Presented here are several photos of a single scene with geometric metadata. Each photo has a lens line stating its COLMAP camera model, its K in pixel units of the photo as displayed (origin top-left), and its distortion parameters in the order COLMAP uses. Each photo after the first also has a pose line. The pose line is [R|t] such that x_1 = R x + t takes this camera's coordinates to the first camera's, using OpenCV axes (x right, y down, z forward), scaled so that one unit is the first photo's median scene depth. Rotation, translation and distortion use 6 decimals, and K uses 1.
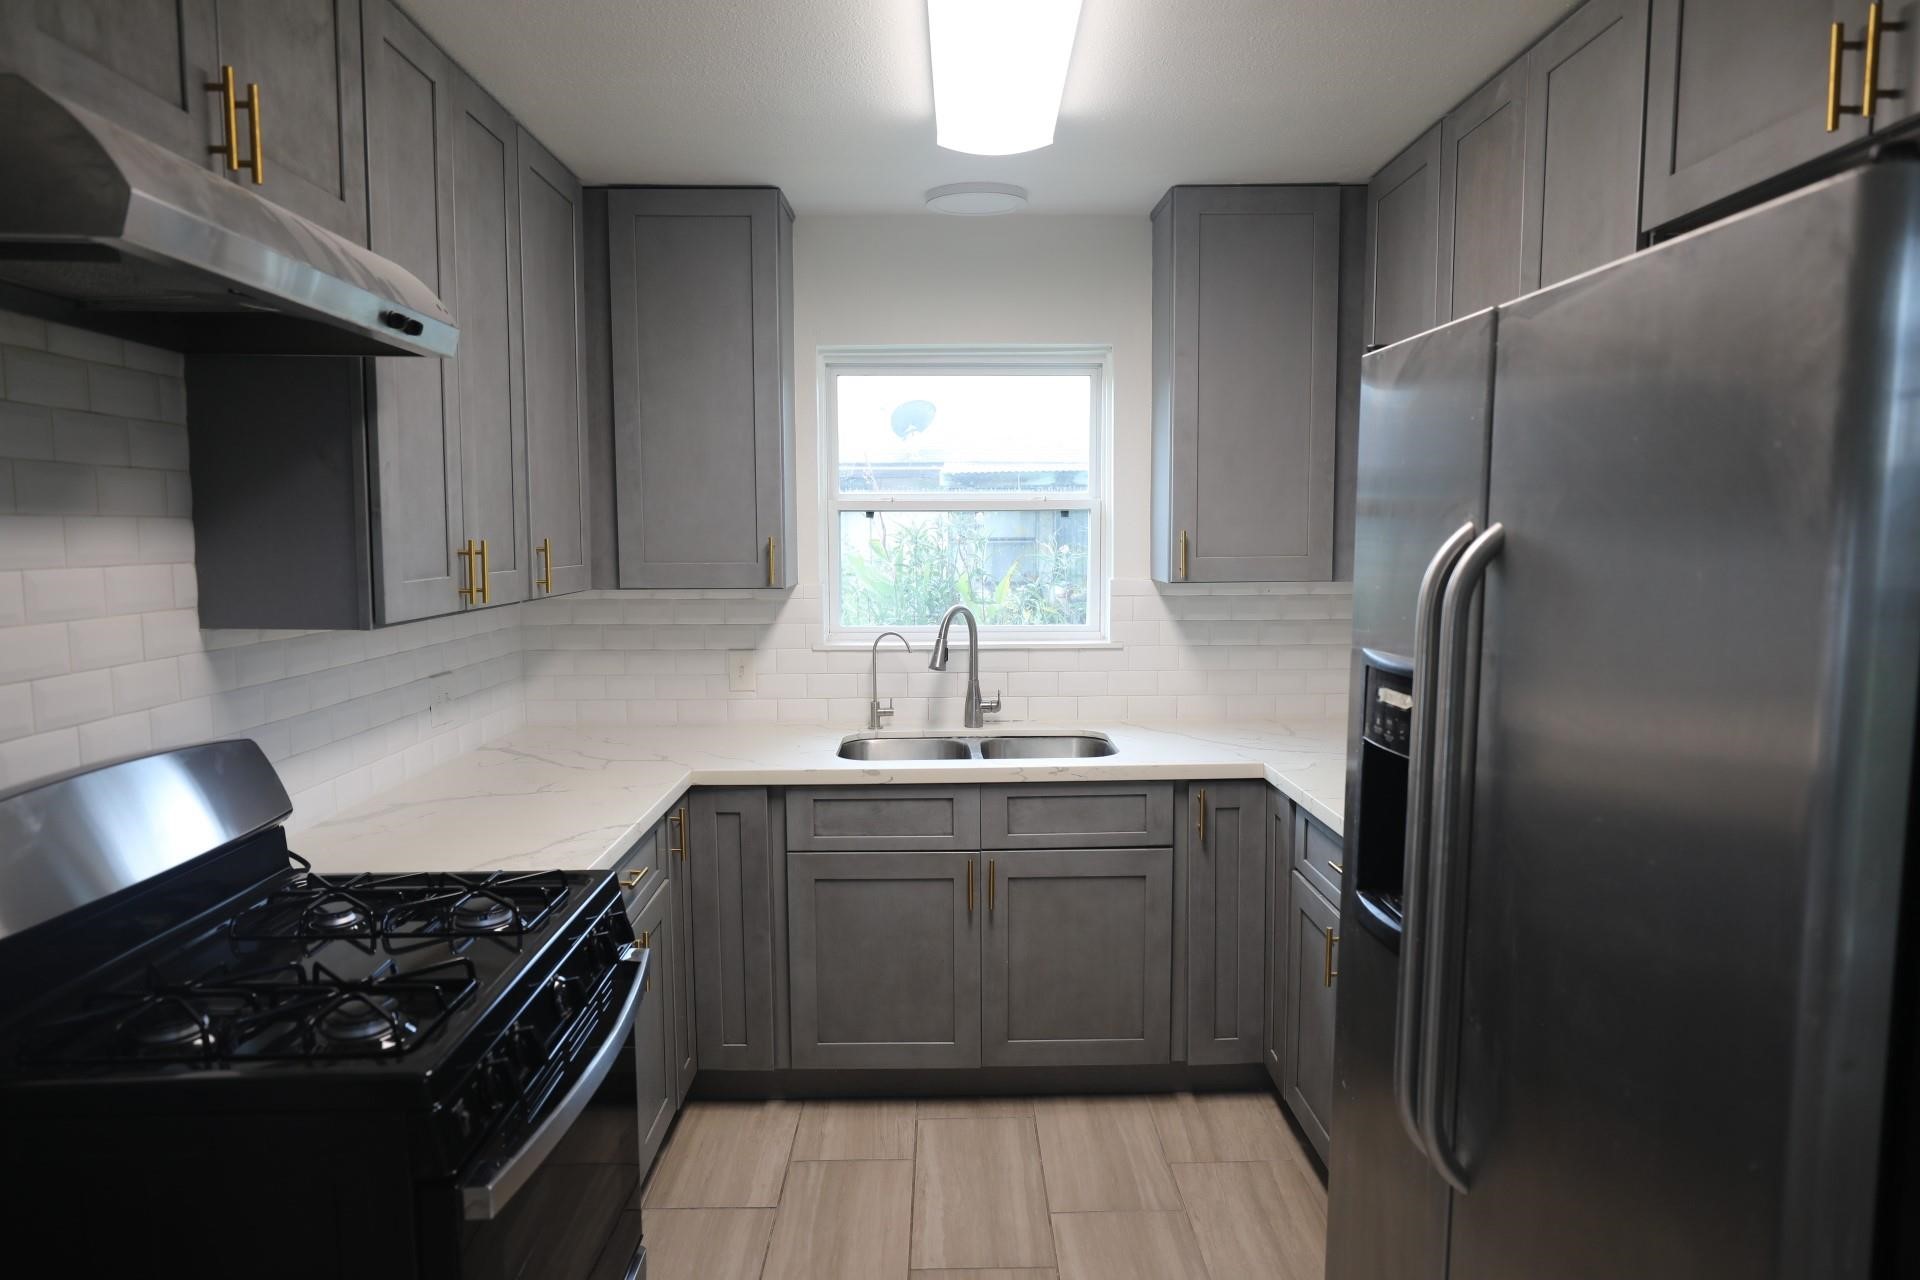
lens RADIAL K [[1161.1, 0, 960.0], [0, 1161.1, 640.0], [0, 0, 1]] dist [-0.002356, -0.001470]
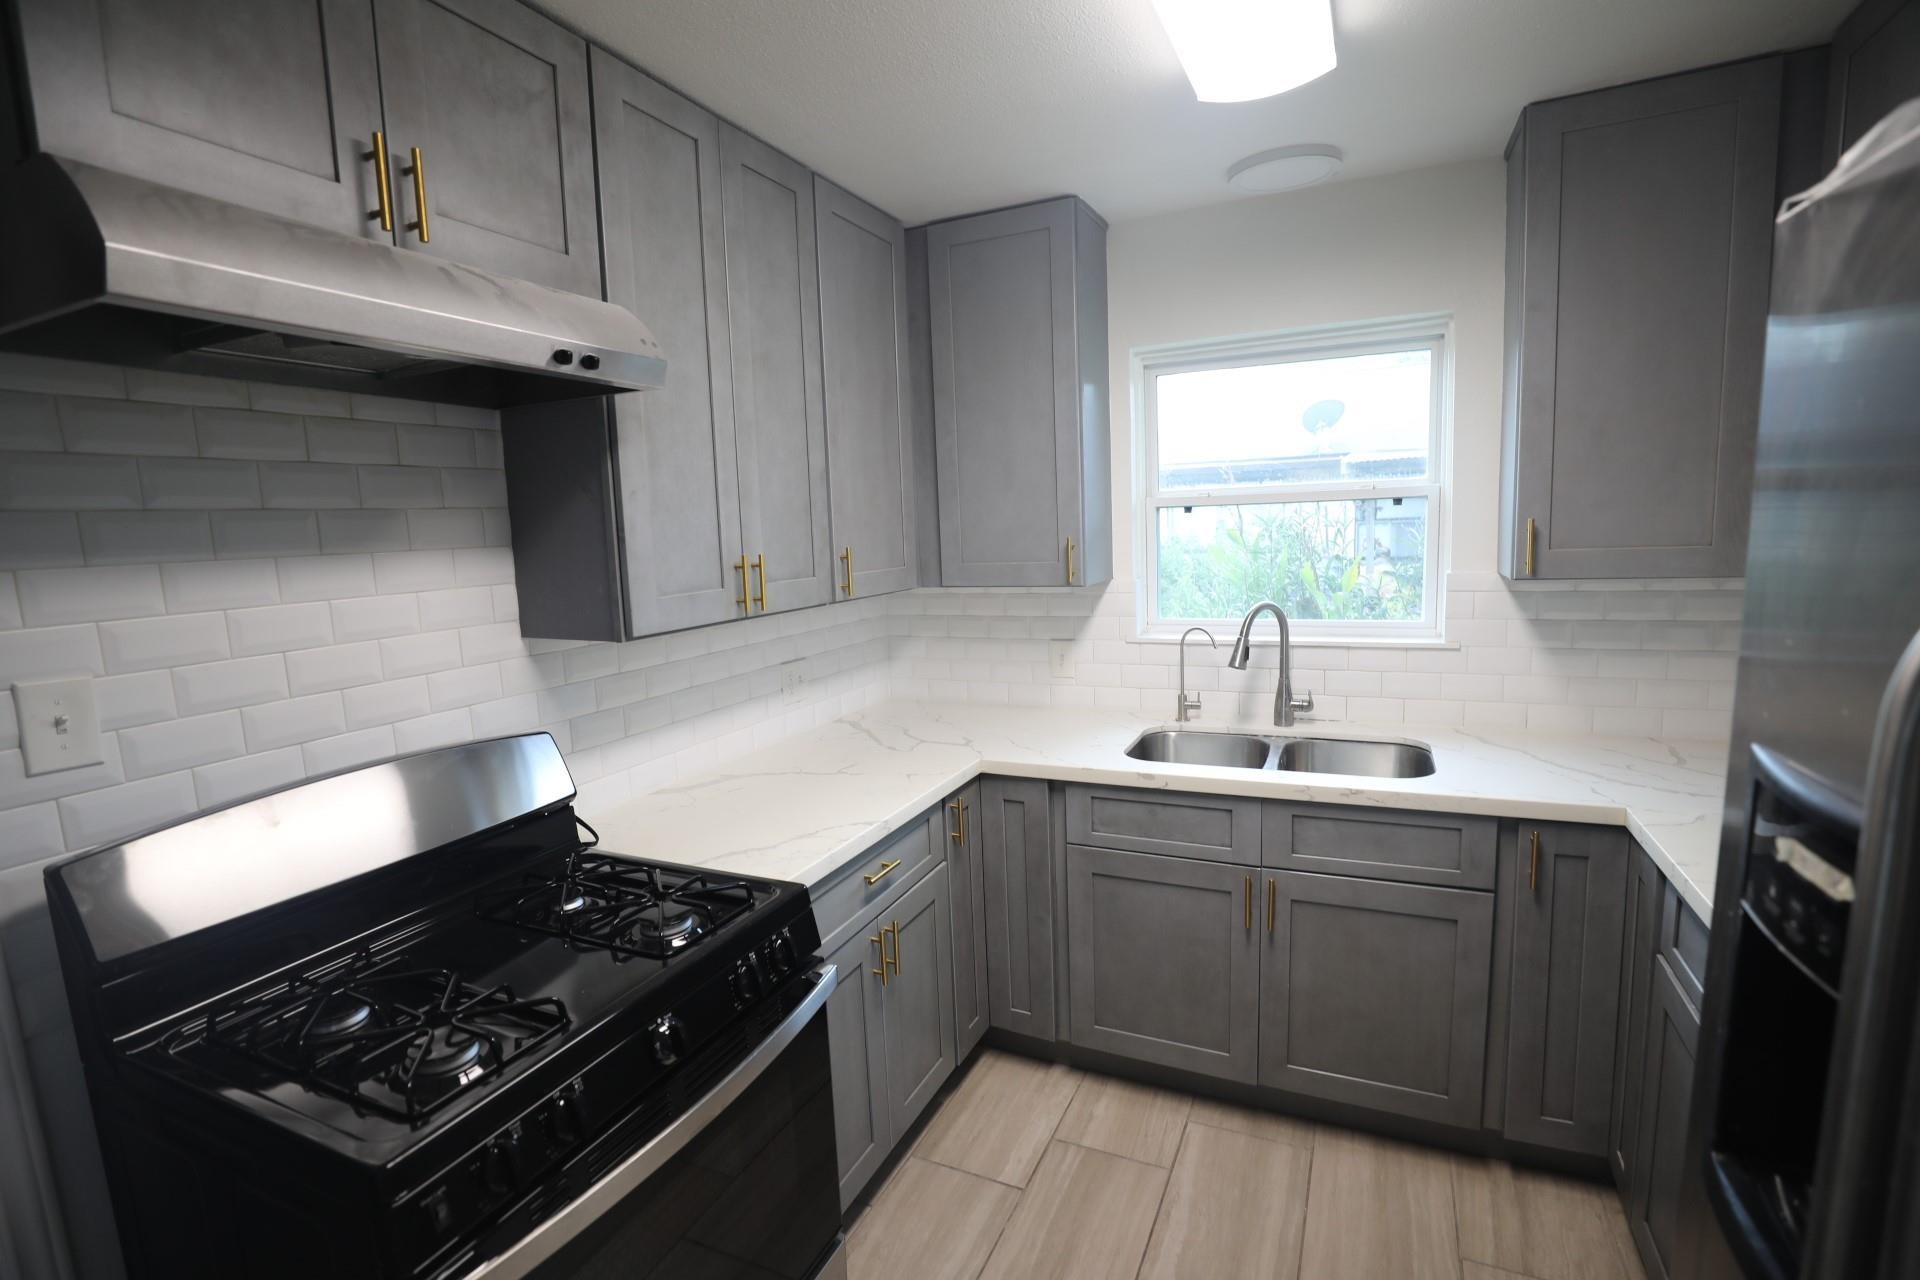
lens RADIAL K [[878.7, 0, 960.0], [0, 878.7, 640.0], [0, 0, 1]] dist [-0.047109, 0.016122]
pose [[0.896537, 0.025972, -0.442207, 0.106768], [-0.005322, 0.998839, 0.047874, -0.035871], [0.442937, -0.040568, 0.895635, 0.264166]]
